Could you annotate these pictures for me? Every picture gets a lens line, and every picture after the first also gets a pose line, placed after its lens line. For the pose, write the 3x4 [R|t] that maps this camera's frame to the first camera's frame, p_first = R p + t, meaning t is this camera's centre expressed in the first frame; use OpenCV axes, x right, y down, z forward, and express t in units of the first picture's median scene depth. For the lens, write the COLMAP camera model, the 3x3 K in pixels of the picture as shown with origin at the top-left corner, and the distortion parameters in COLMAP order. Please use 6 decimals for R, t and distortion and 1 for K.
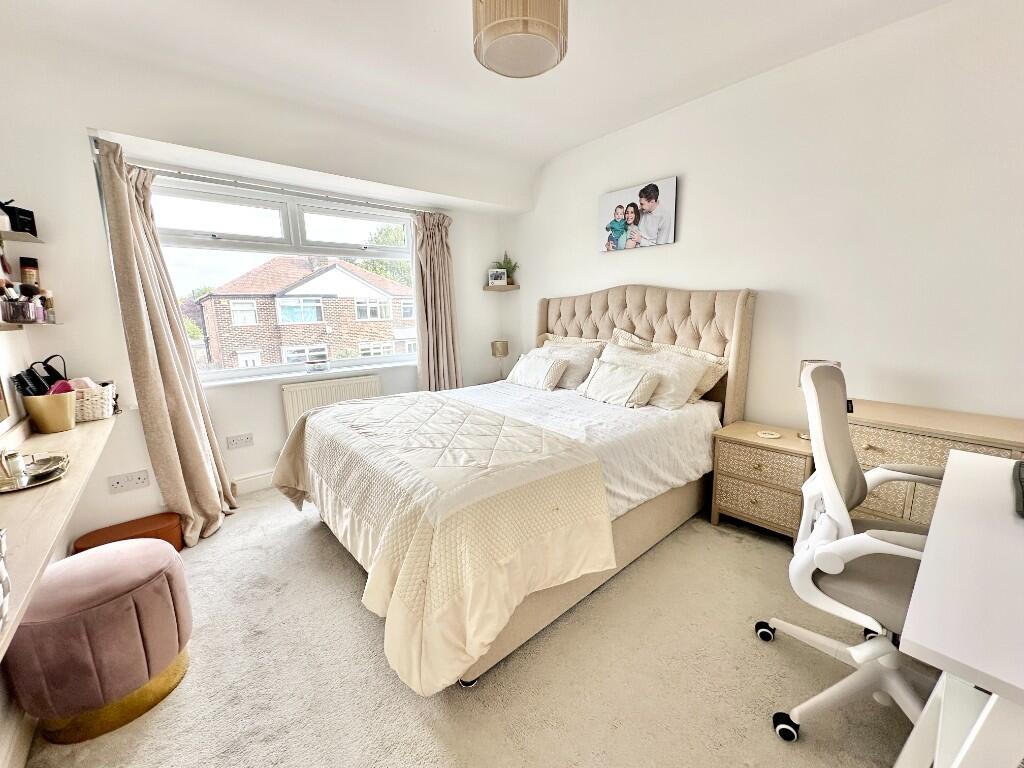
lens RADIAL K [[407.6, 0, 511.0], [0, 407.6, 383.3], [0, 0, 1]] dist [-0.002423, 0.000620]
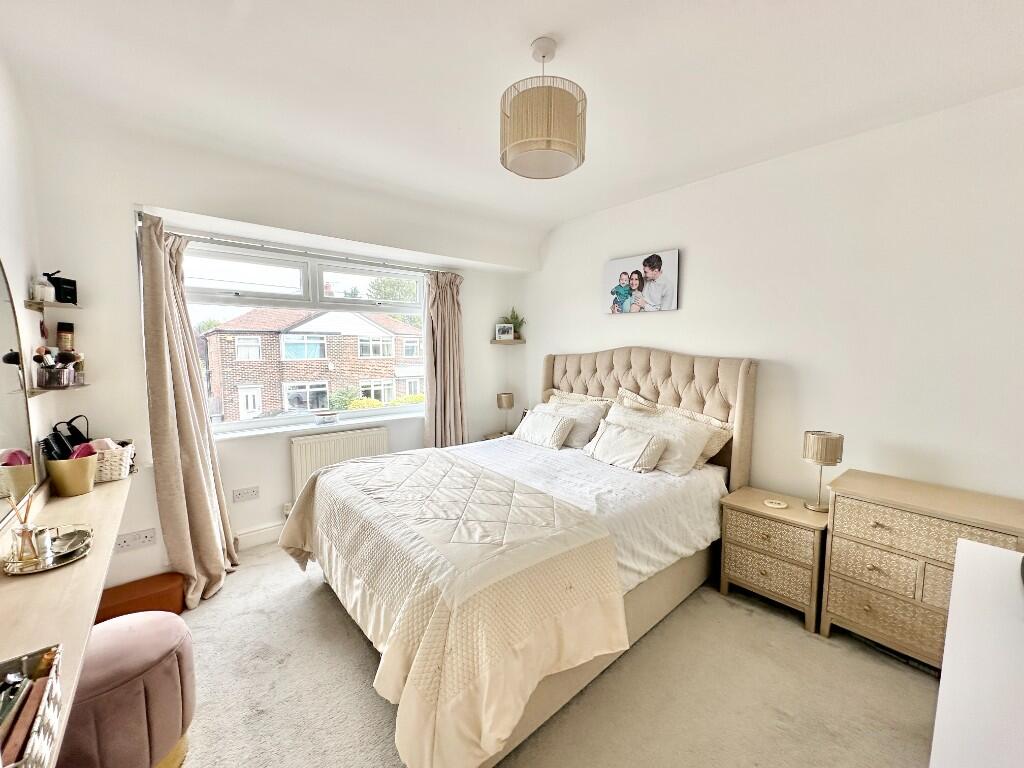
lens RADIAL K [[407.6, 0, 511.2], [0, 407.6, 383.1], [0, 0, 1]] dist [-0.002423, 0.000620]
pose [[0.999782, 0.020691, 0.002833, -0.030515], [-0.020342, 0.995538, -0.092145, -0.063908], [-0.004727, 0.092067, 0.995742, -0.028221]]
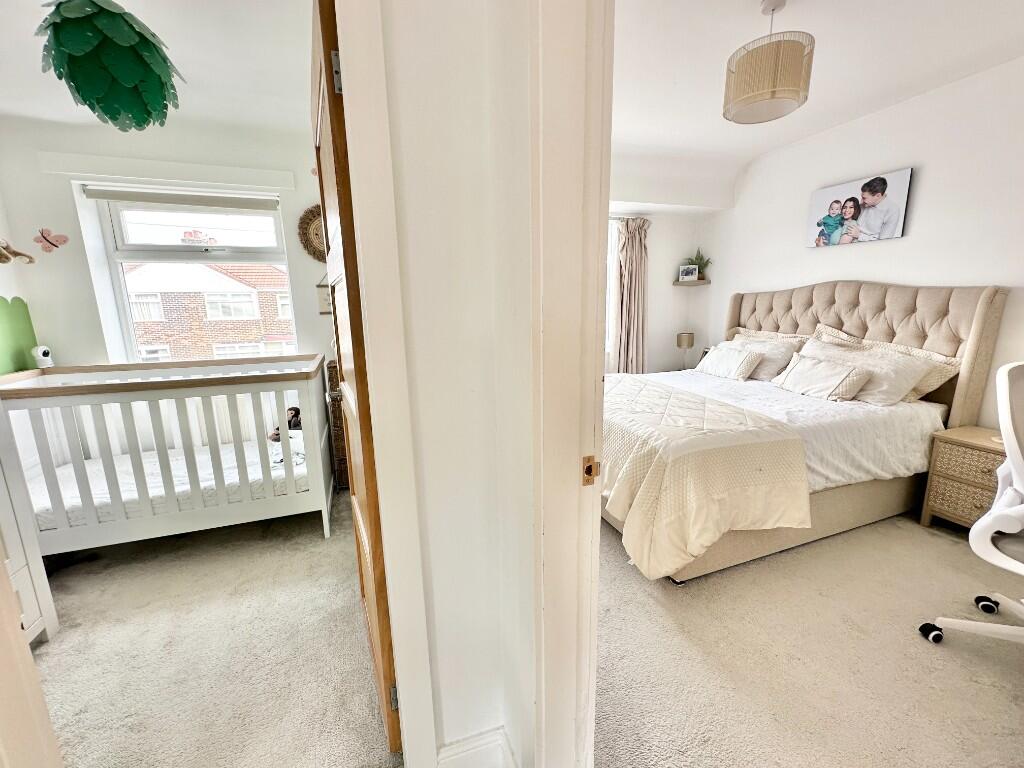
lens RADIAL K [[407.6, 0, 512.7], [0, 407.6, 382.9], [0, 0, 1]] dist [-0.002423, 0.000620]
pose [[0.932766, 0.074664, -0.352666, -0.115577], [-0.066196, 0.997156, 0.036031, 0.032267], [0.354353, -0.010263, 0.935055, -0.286599]]
